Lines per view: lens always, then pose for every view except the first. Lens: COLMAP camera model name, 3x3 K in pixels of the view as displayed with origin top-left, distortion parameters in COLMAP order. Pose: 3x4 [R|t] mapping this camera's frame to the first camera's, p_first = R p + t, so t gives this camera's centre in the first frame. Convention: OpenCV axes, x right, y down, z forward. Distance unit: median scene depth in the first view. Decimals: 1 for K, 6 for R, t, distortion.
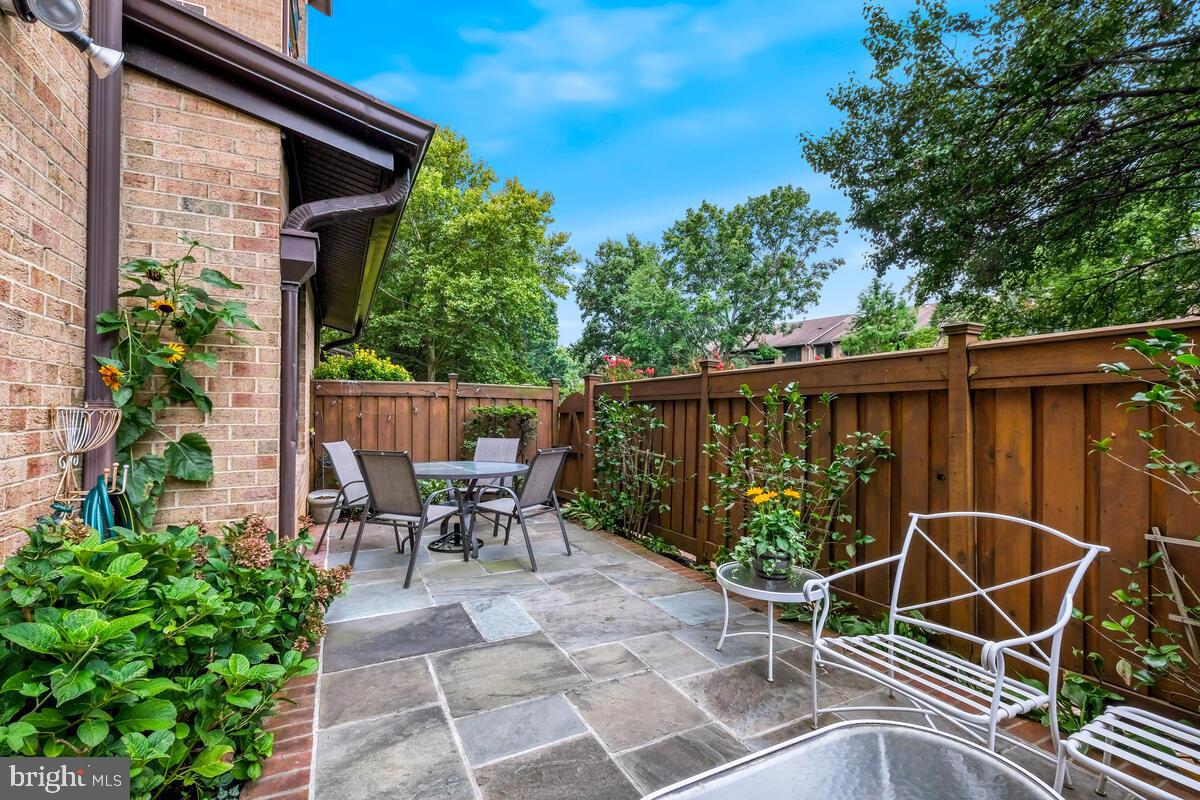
lens RADIAL K [[523.7, 0, 598.6], [0, 523.7, 402.0], [0, 0, 1]] dist [-0.003782, 0.000861]
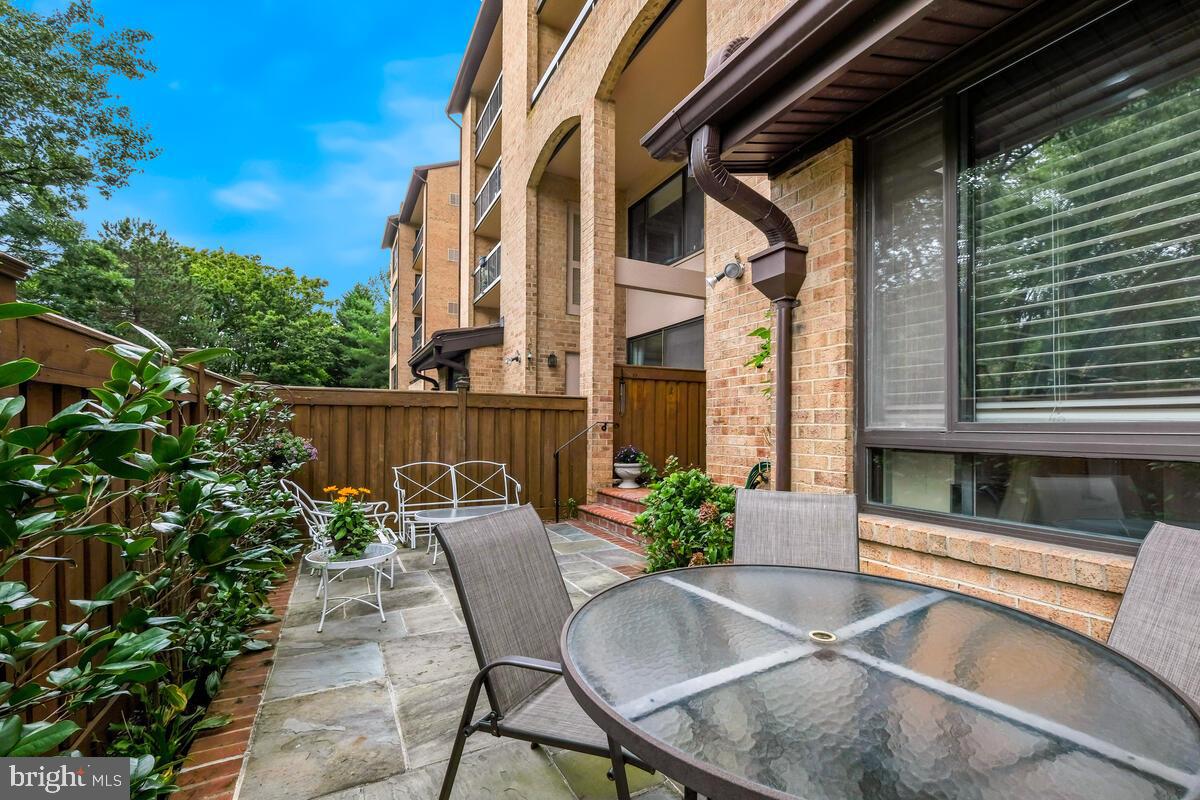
lens RADIAL K [[523.7, 0, 604.5], [0, 523.7, 428.8], [0, 0, 1]] dist [-0.003782, 0.000861]
pose [[-0.999943, -0.008852, -0.005974, -0.265901], [-0.008758, 0.999841, -0.015549, 0.044387], [0.006110, -0.015496, -0.999861, 2.204881]]
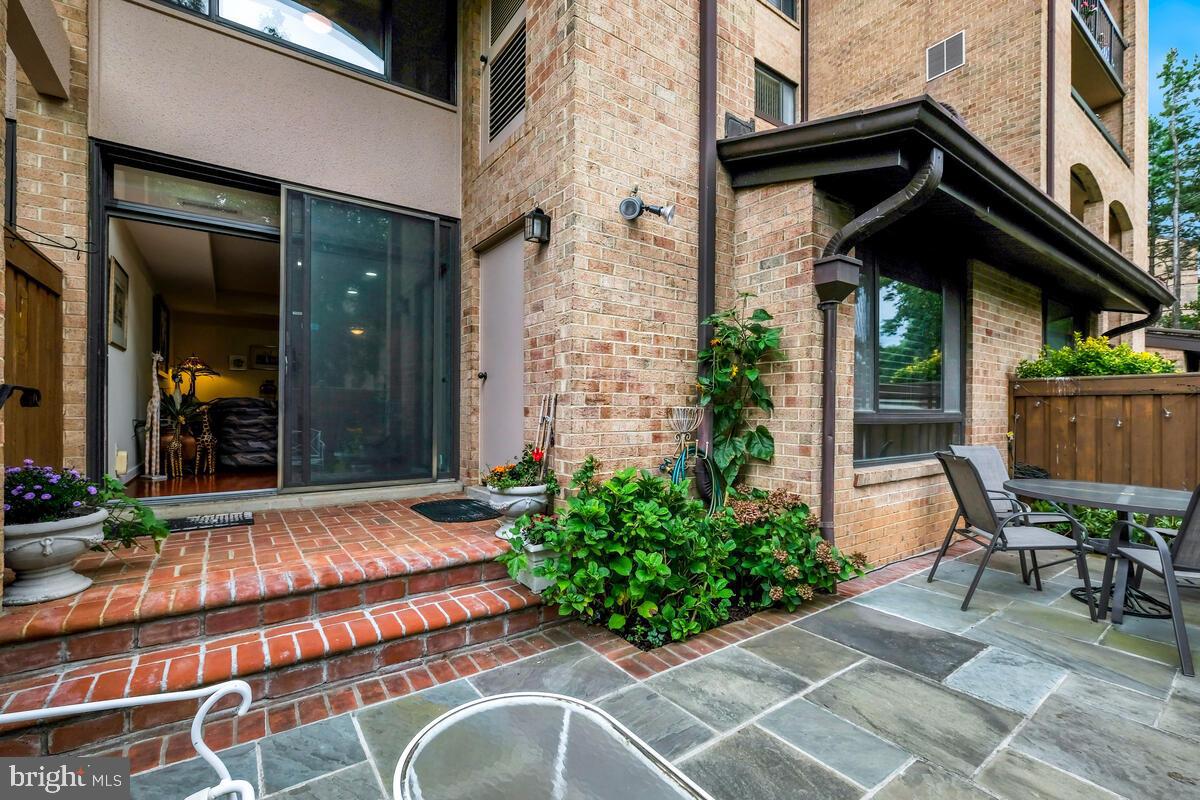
lens RADIAL K [[523.7, 0, 596.9], [0, 523.7, 408.7], [0, 0, 1]] dist [-0.003782, 0.000861]
pose [[0.150306, -0.002713, -0.988636, 0.547824], [0.005778, 0.999982, -0.001866, 0.013475], [0.988623, -0.005432, 0.150319, 0.329607]]
